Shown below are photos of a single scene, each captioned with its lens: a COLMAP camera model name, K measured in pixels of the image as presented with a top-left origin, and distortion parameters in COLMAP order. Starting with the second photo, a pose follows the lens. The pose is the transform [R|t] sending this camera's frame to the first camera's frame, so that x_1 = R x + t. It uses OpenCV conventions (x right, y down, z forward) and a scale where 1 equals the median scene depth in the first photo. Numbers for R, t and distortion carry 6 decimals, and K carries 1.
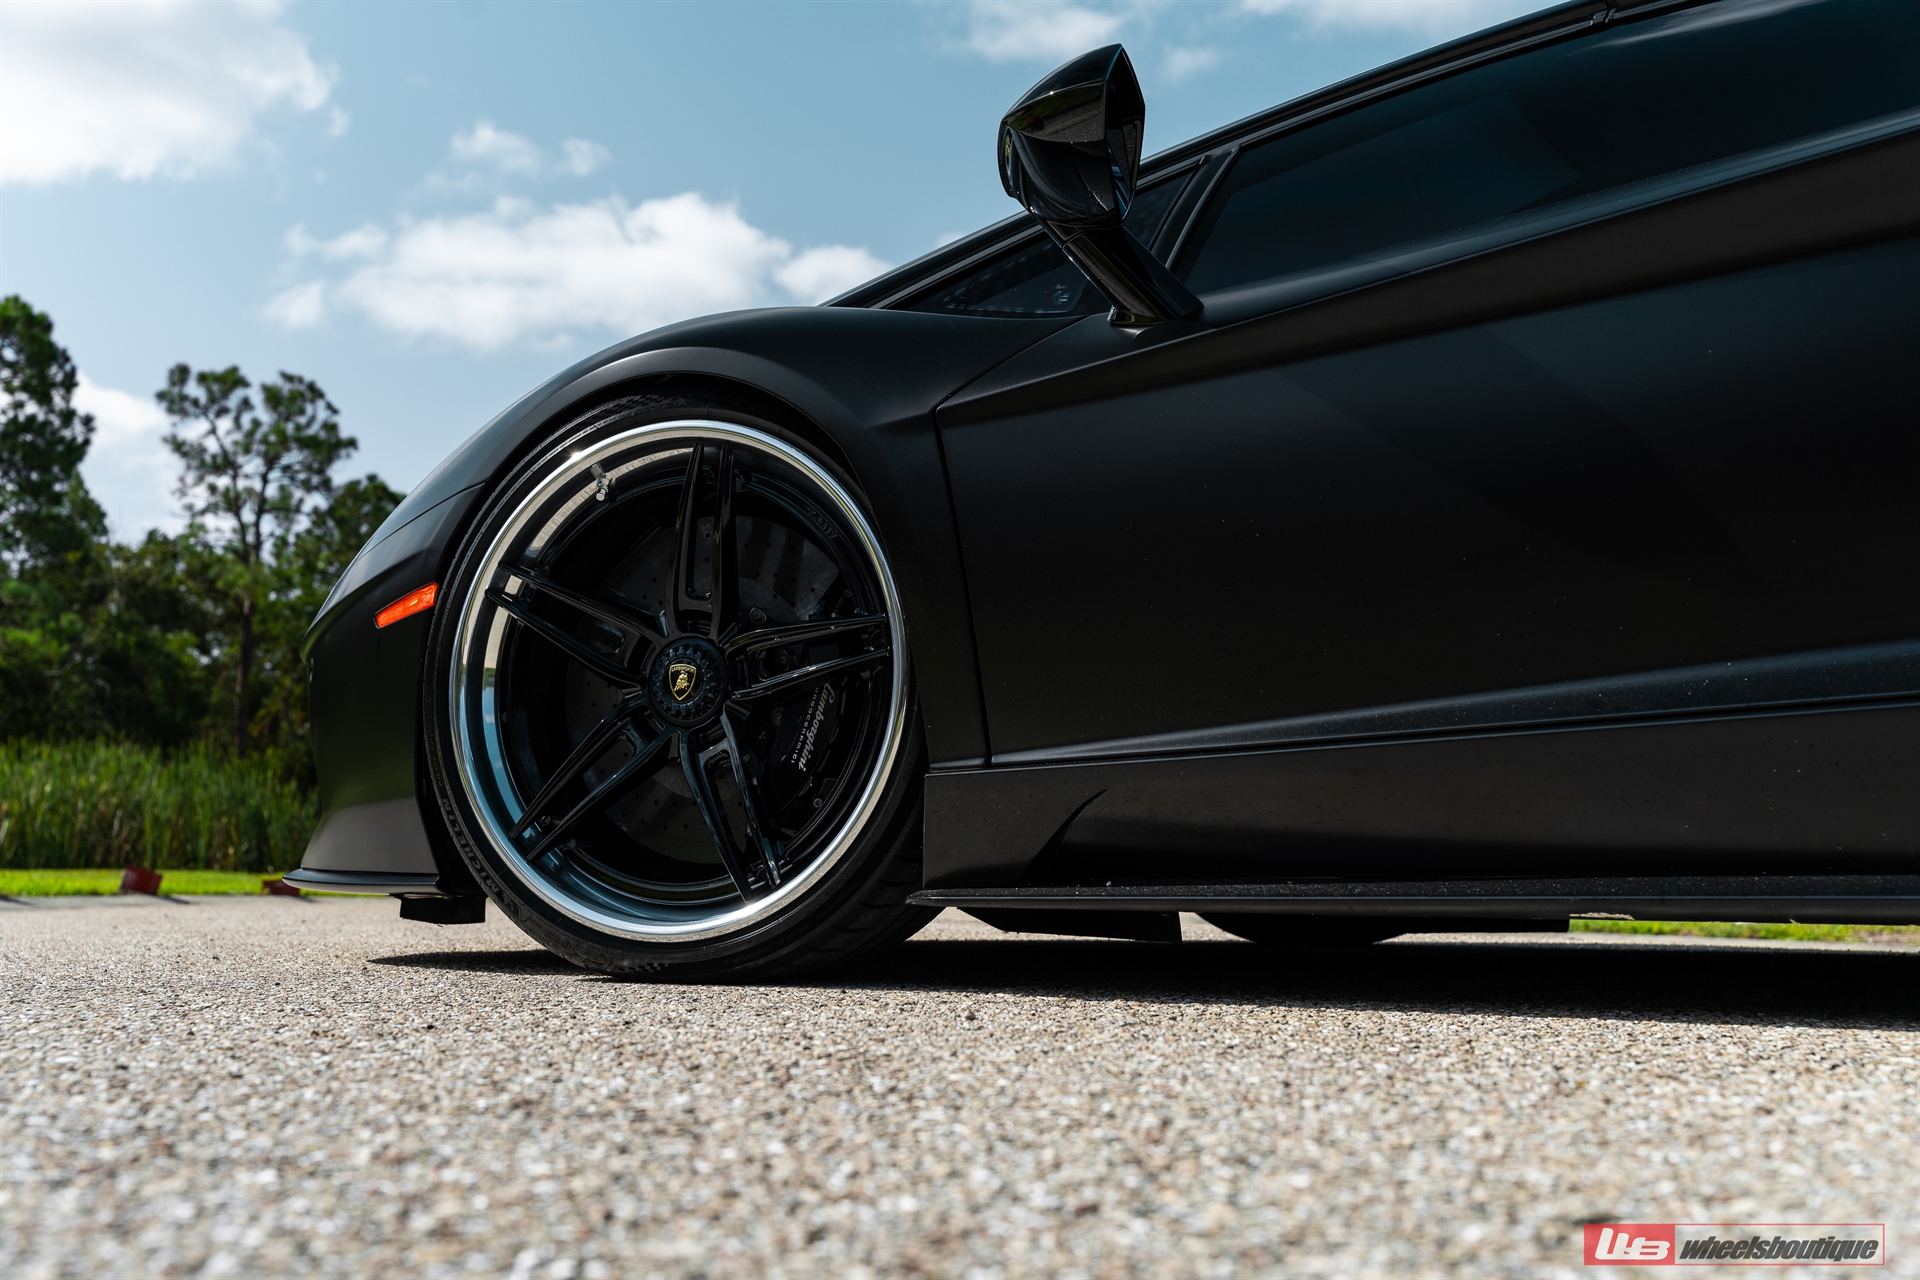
lens RADIAL K [[2084.7, 0, 960.0], [0, 2084.7, 640.0], [0, 0, 1]] dist [0.004033, 0.009668]
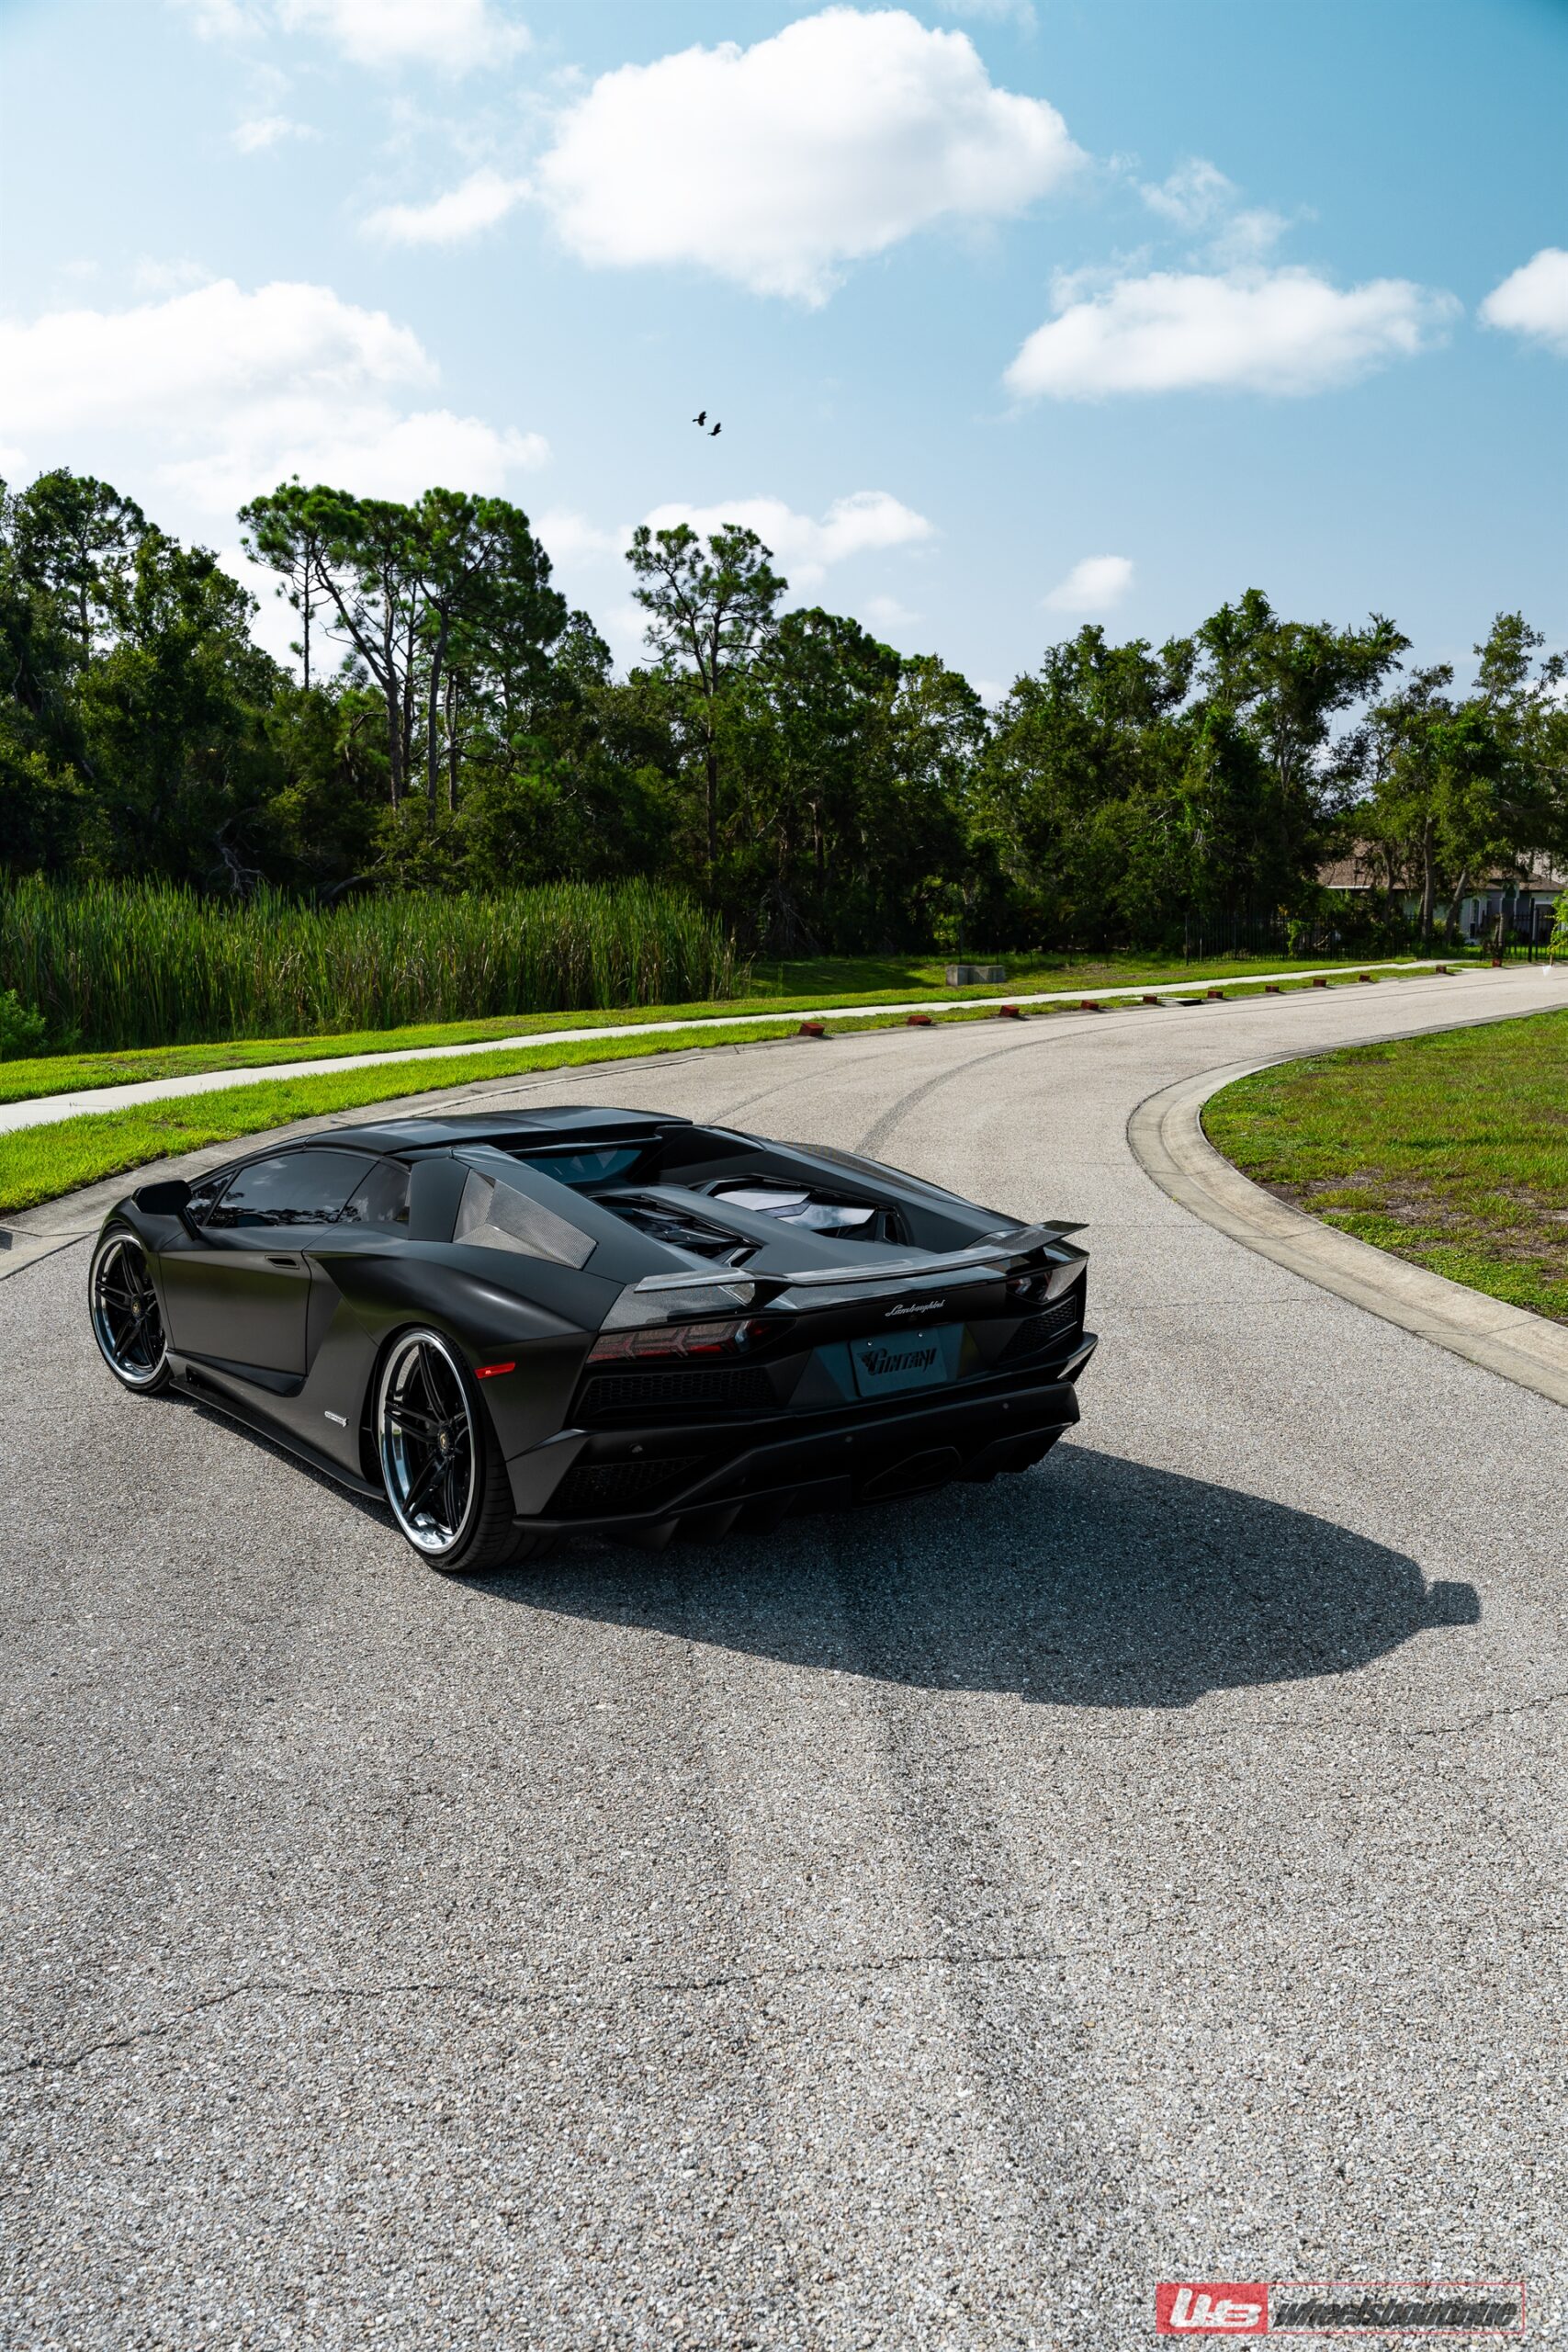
lens RADIAL K [[1906.4, 0, 801.2], [0, 1906.4, 1168.7], [0, 0, 1]] dist [0.001088, -0.002576]
pose [[0.943876, 0.021868, -0.329574, 0.530424], [0.062192, 0.968192, 0.242354, -0.238379], [0.324391, -0.249249, 0.912494, -0.370425]]
